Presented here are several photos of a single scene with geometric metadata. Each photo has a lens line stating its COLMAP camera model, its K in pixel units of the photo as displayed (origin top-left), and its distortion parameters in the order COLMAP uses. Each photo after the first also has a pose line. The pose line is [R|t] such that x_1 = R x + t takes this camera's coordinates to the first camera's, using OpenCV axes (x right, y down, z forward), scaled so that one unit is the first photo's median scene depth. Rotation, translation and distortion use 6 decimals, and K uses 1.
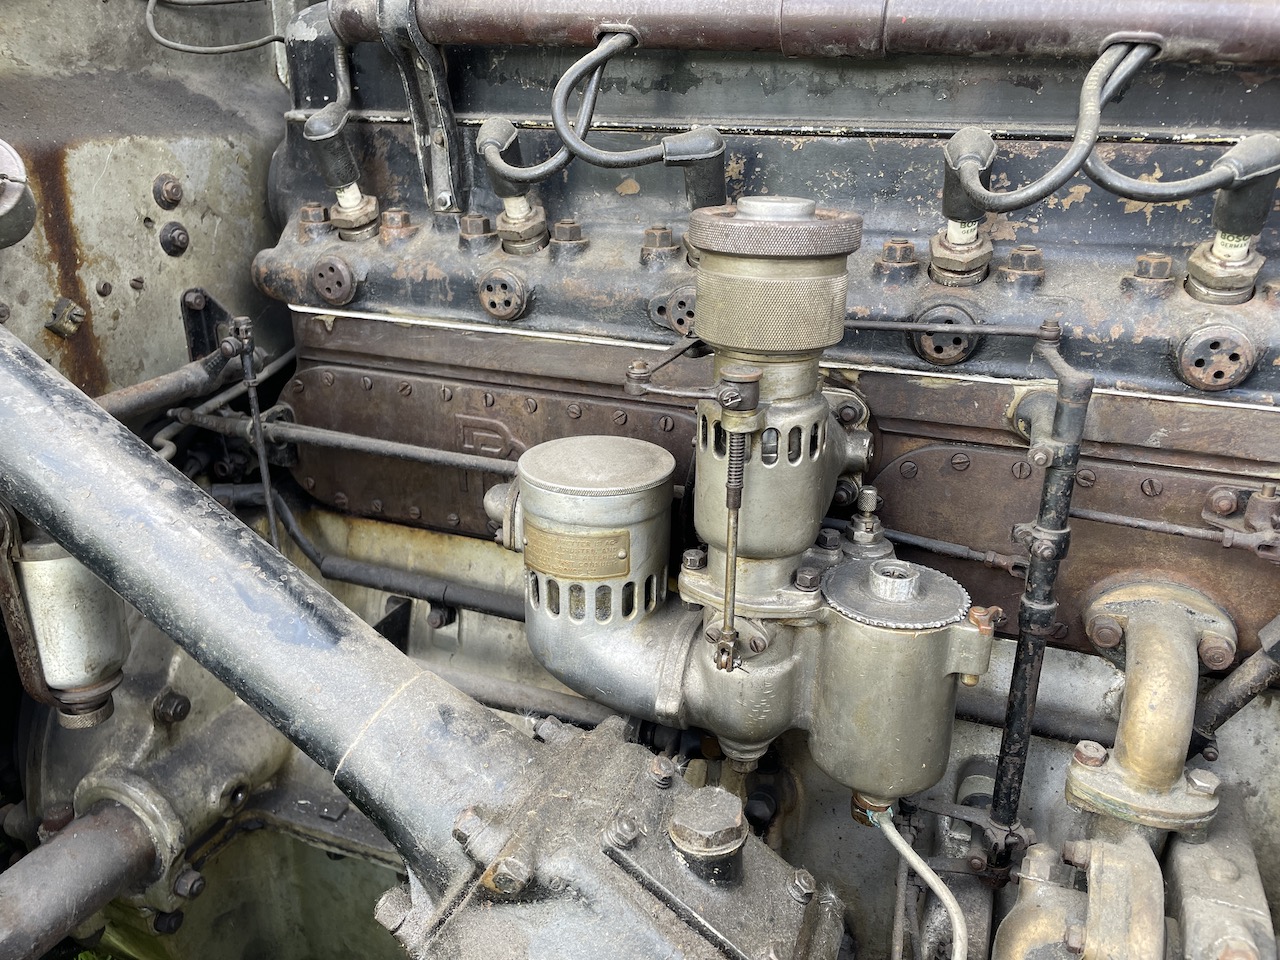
lens RADIAL K [[978.4, 0, 651.9], [0, 978.4, 471.4], [0, 0, 1]] dist [0.102883, -0.164271]
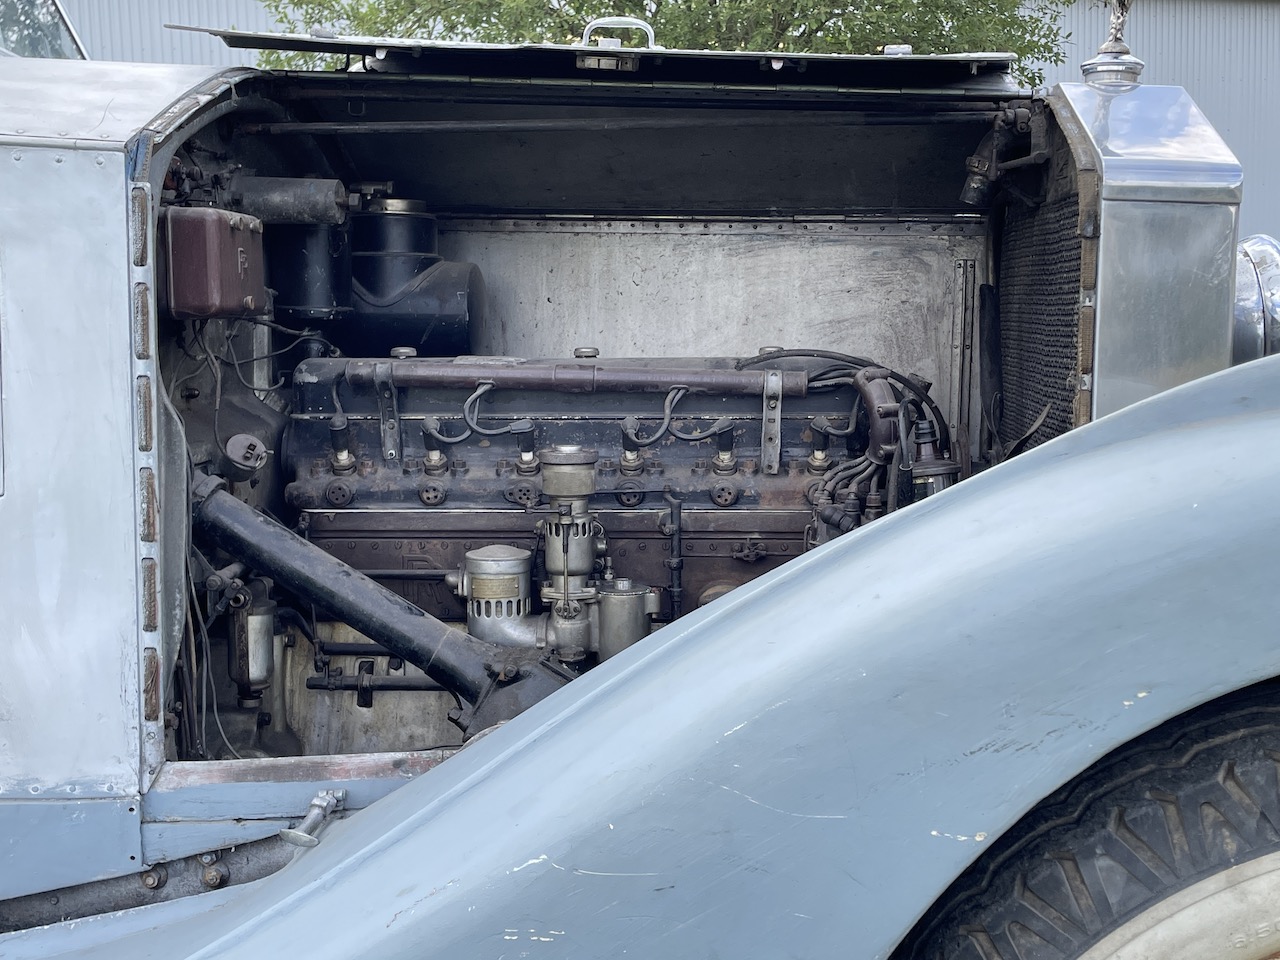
lens RADIAL K [[1535.1, 0, 640.0], [0, 1535.1, 480.0], [0, 0, 1]] dist [-0.000157, -0.000408]
pose [[0.954341, -0.052484, 0.294074, -0.819492], [0.122696, 0.966440, -0.225697, 0.705070], [-0.272359, 0.251473, 0.928753, -2.622929]]
